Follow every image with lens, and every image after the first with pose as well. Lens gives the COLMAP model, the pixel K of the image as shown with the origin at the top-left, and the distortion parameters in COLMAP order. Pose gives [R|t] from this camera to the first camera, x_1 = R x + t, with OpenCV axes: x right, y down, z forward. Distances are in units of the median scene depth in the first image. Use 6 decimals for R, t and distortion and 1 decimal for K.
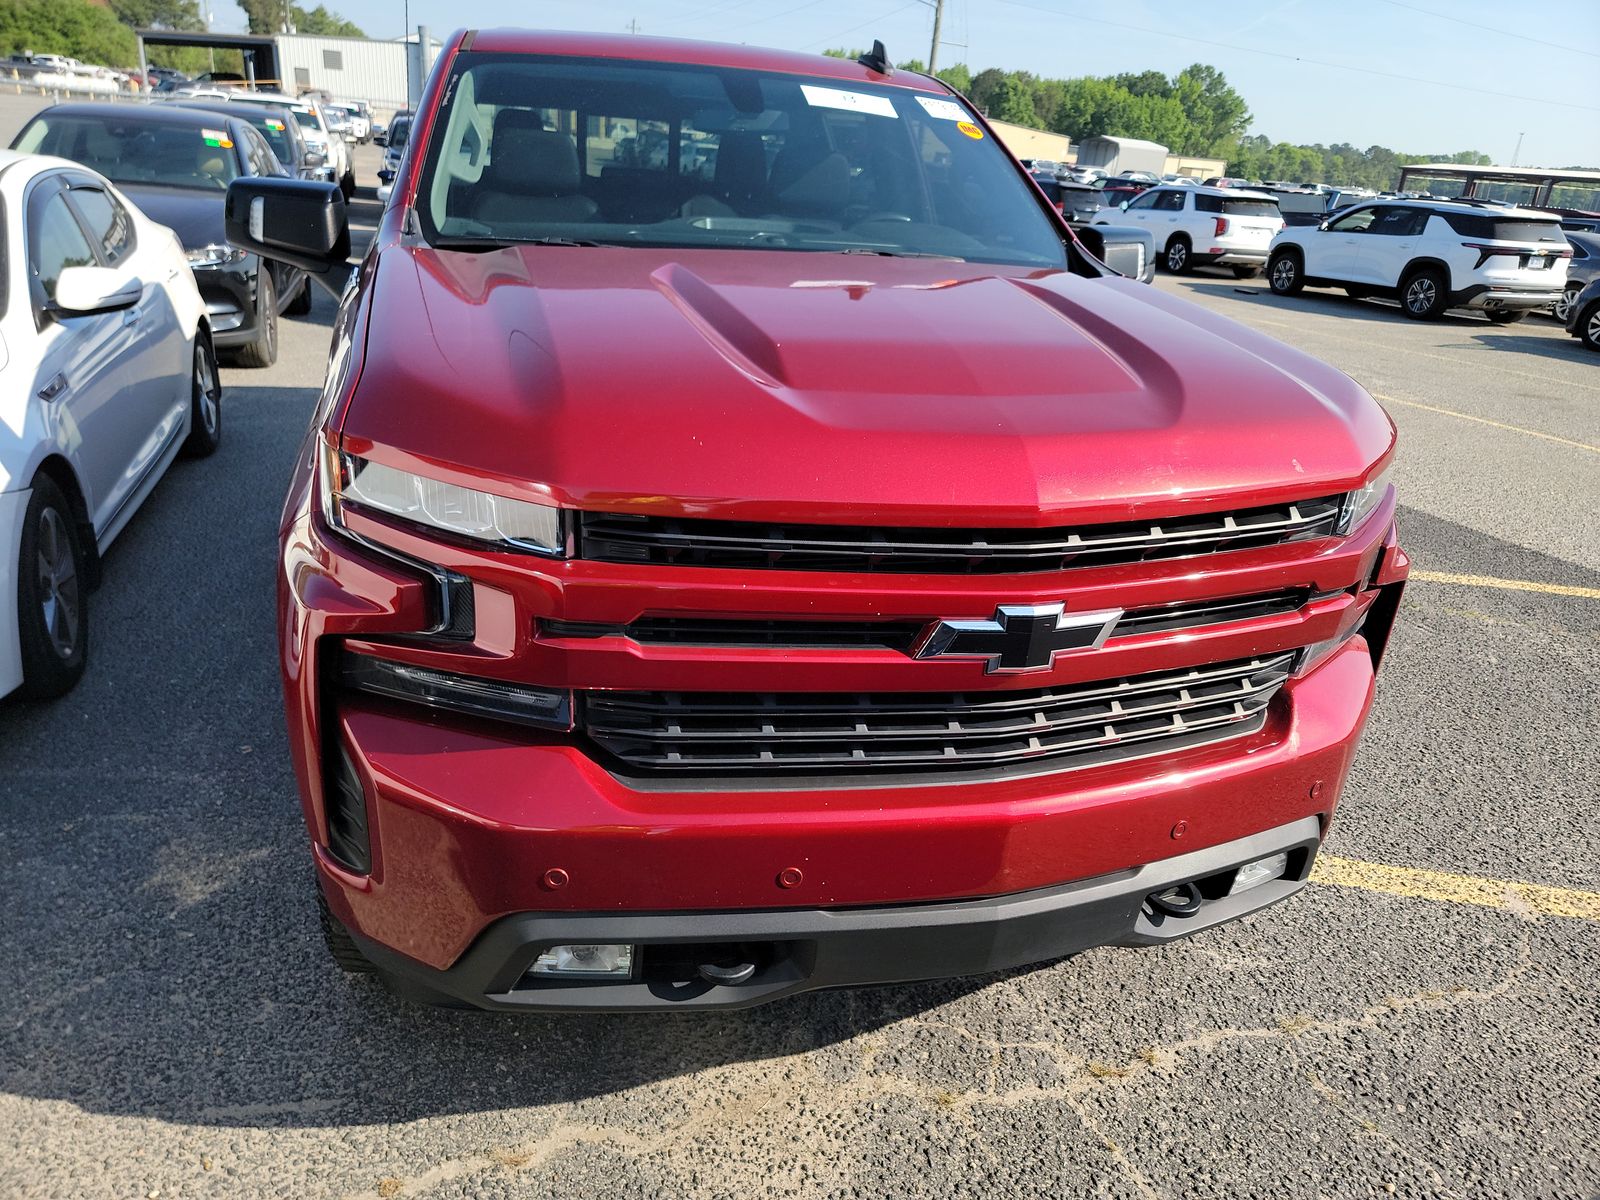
lens RADIAL K [[1115.9, 0, 800.0], [0, 1115.9, 600.0], [0, 0, 1]] dist [0.076033, -0.062156]
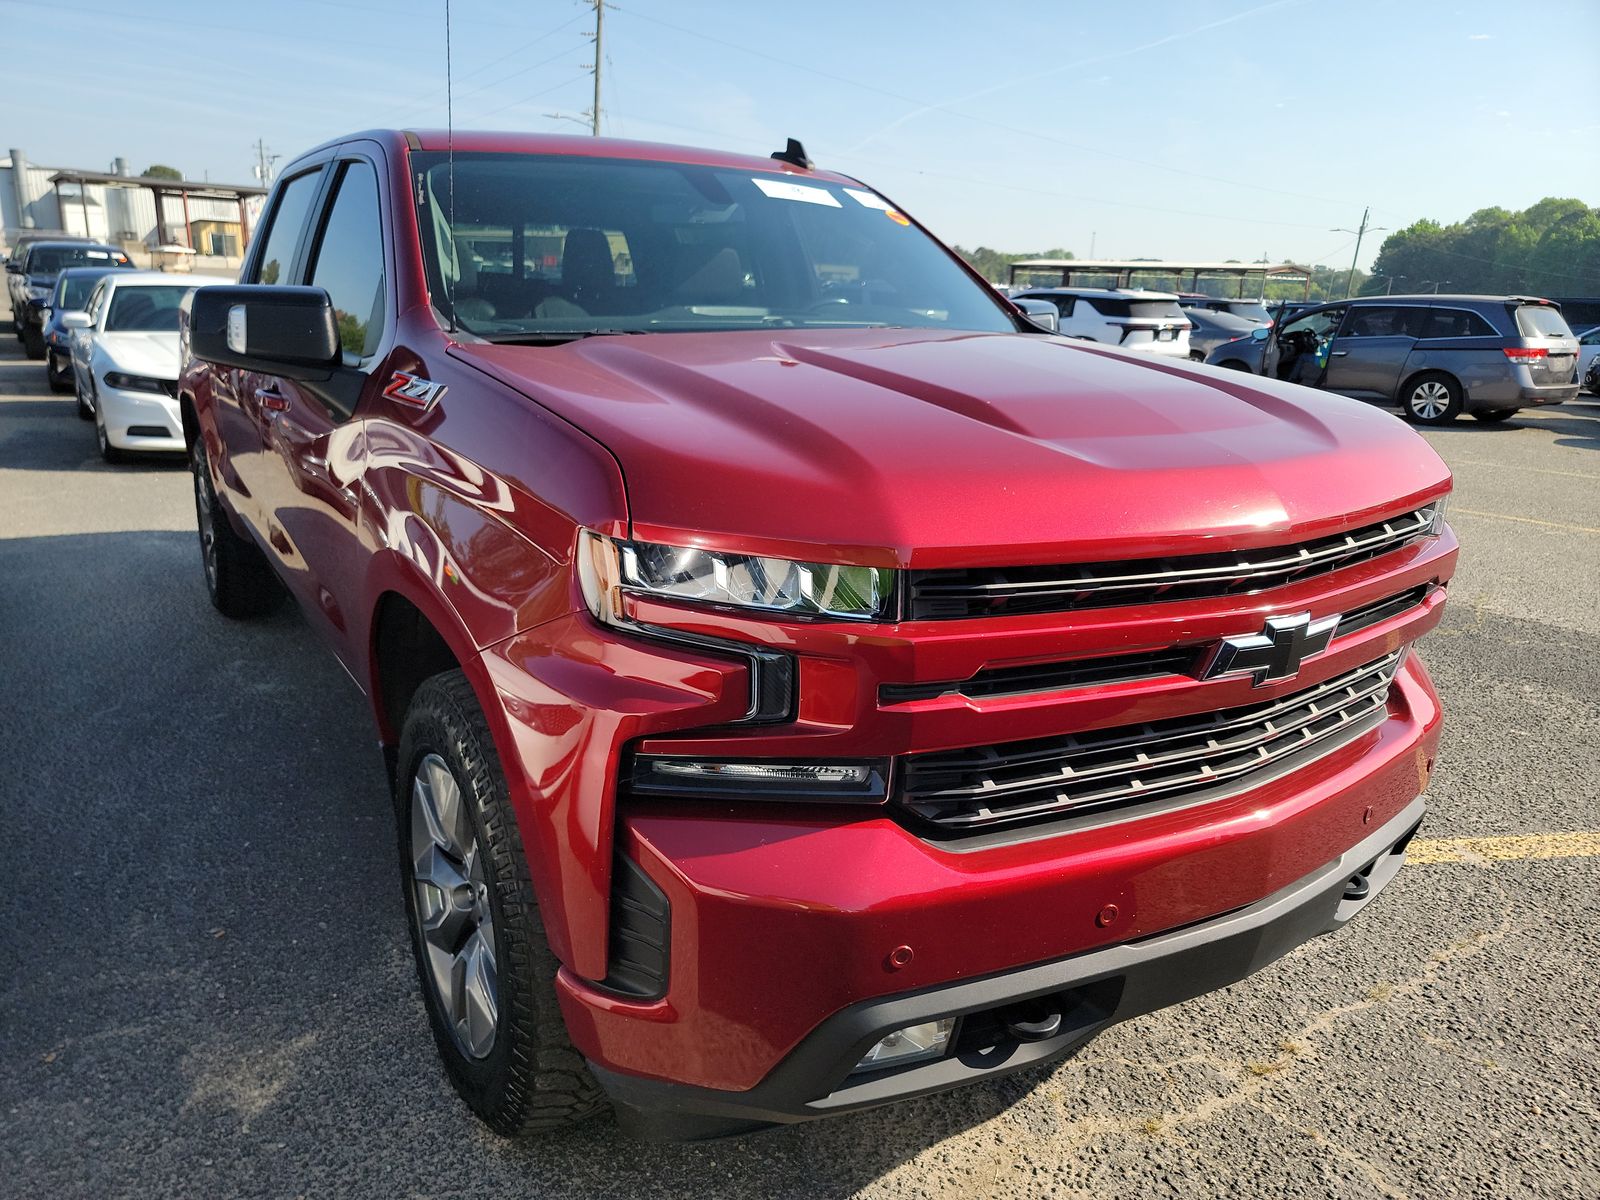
lens RADIAL K [[1110.3, 0, 797.1], [0, 1110.3, 619.8], [0, 0, 1]] dist [0.100627, -0.093901]
pose [[0.961259, -0.117941, 0.249142, -0.368359], [0.134955, 0.989471, -0.052291, 0.000247], [-0.240351, 0.083888, 0.967054, 0.049972]]
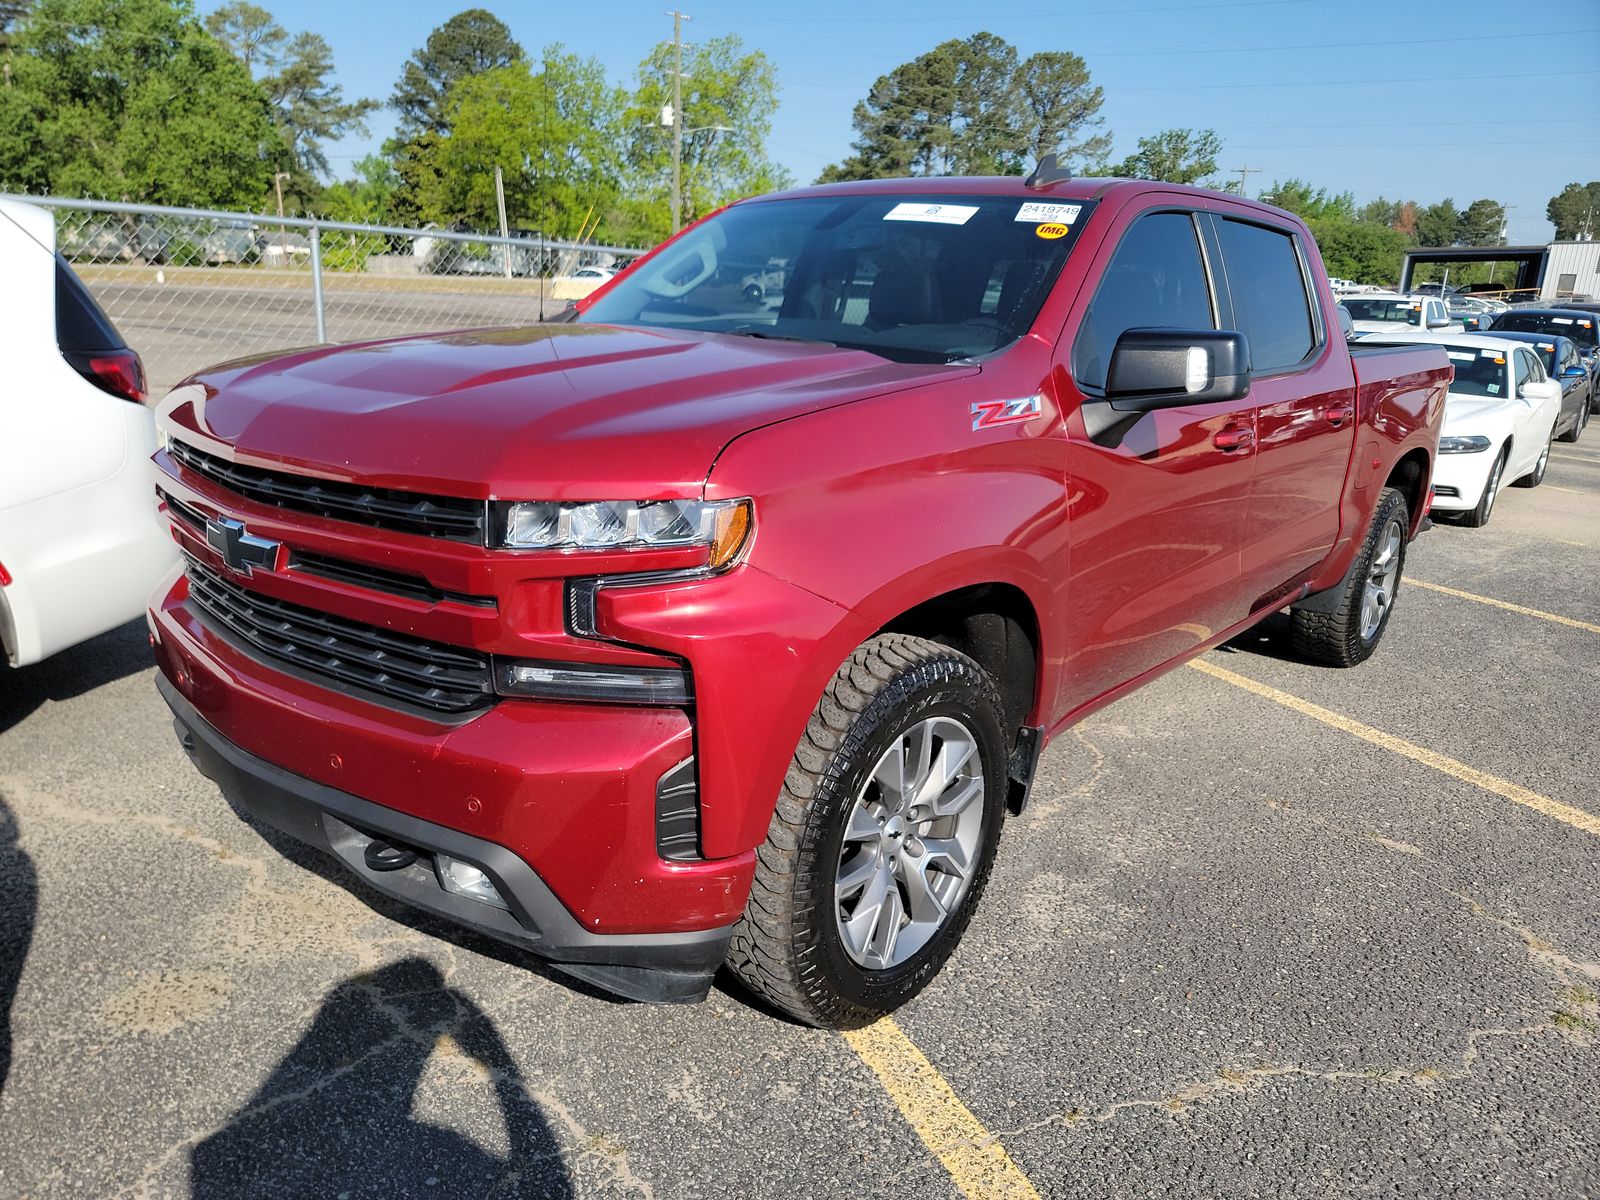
lens RADIAL K [[1115.9, 0, 800.0], [0, 1115.9, 600.0], [0, 0, 1]] dist [0.076033, -0.062156]
pose [[0.553942, 0.177250, -0.813468, 1.267756], [-0.310433, 0.950586, -0.004266, -0.080607], [0.772515, 0.254891, 0.581593, 0.540432]]
